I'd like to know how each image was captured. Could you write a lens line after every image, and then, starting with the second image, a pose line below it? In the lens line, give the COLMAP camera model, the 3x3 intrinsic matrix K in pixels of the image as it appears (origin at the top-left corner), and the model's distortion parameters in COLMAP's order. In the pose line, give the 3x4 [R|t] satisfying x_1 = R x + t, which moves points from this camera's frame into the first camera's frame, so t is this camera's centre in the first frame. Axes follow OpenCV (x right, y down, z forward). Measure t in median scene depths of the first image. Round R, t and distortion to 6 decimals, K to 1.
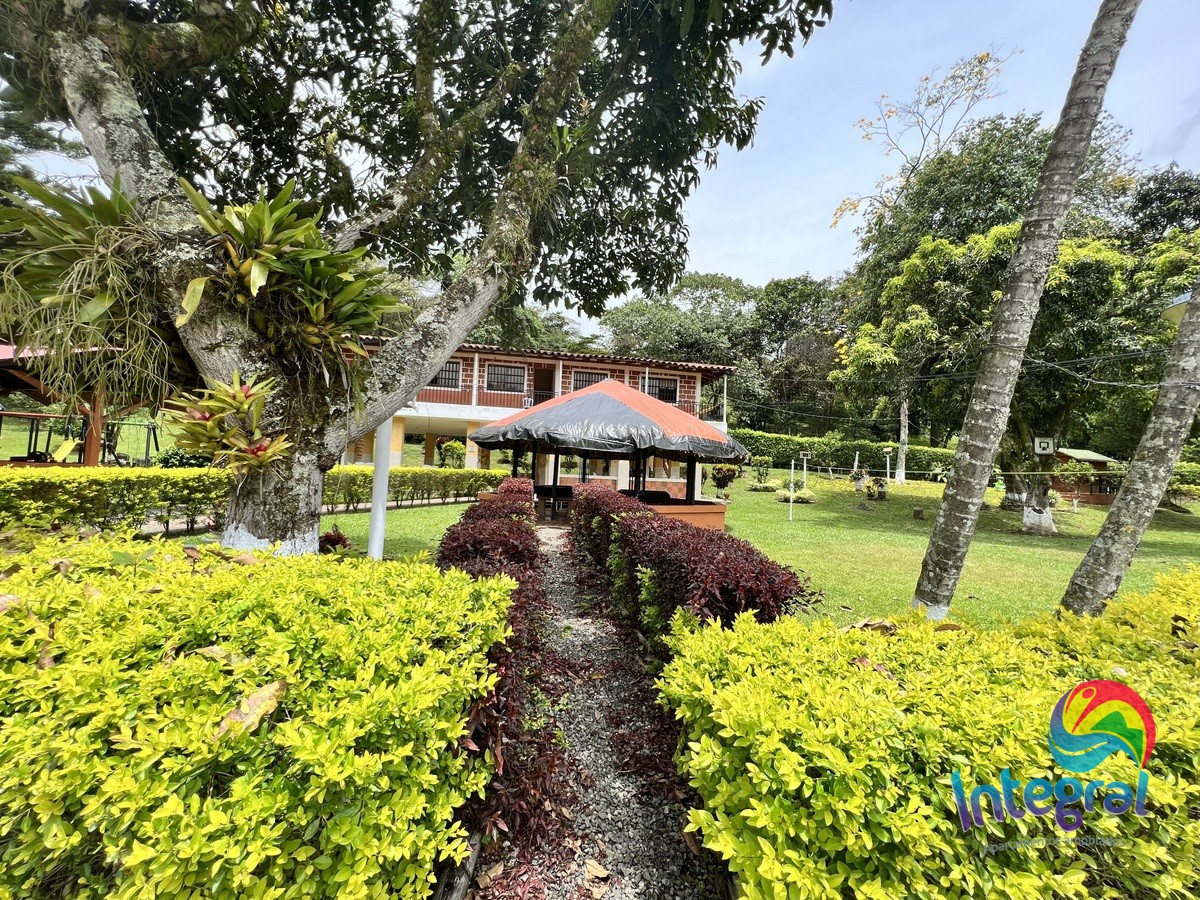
lens RADIAL K [[484.0, 0, 598.8], [0, 484.0, 448.2], [0, 0, 1]] dist [-0.001884, 0.000022]
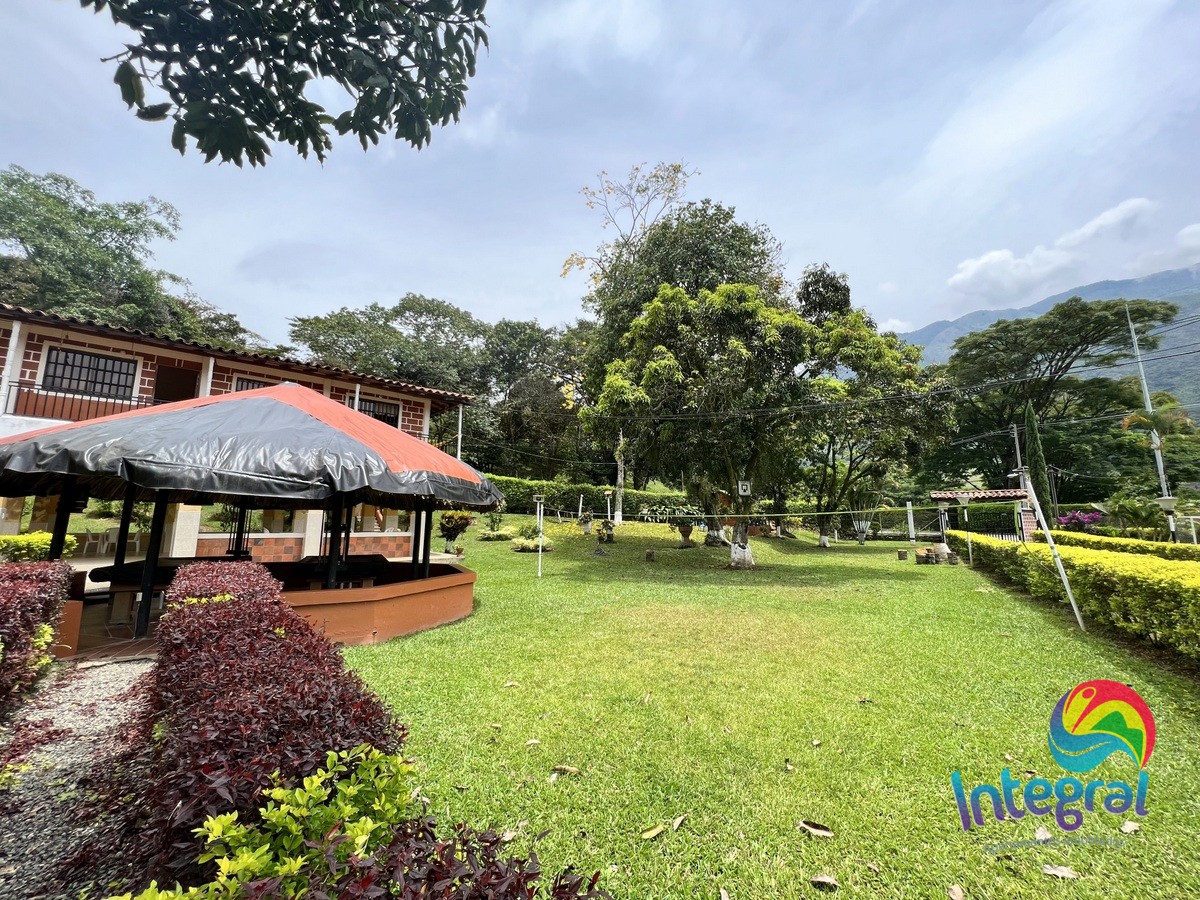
lens RADIAL K [[484.0, 0, 600.1], [0, 484.0, 447.6], [0, 0, 1]] dist [-0.001884, 0.000022]
pose [[0.840917, 0.044573, 0.539325, 0.013645], [0.005333, 0.995871, -0.090621, 0.000776], [-0.541138, 0.079081, 0.837207, 0.155240]]
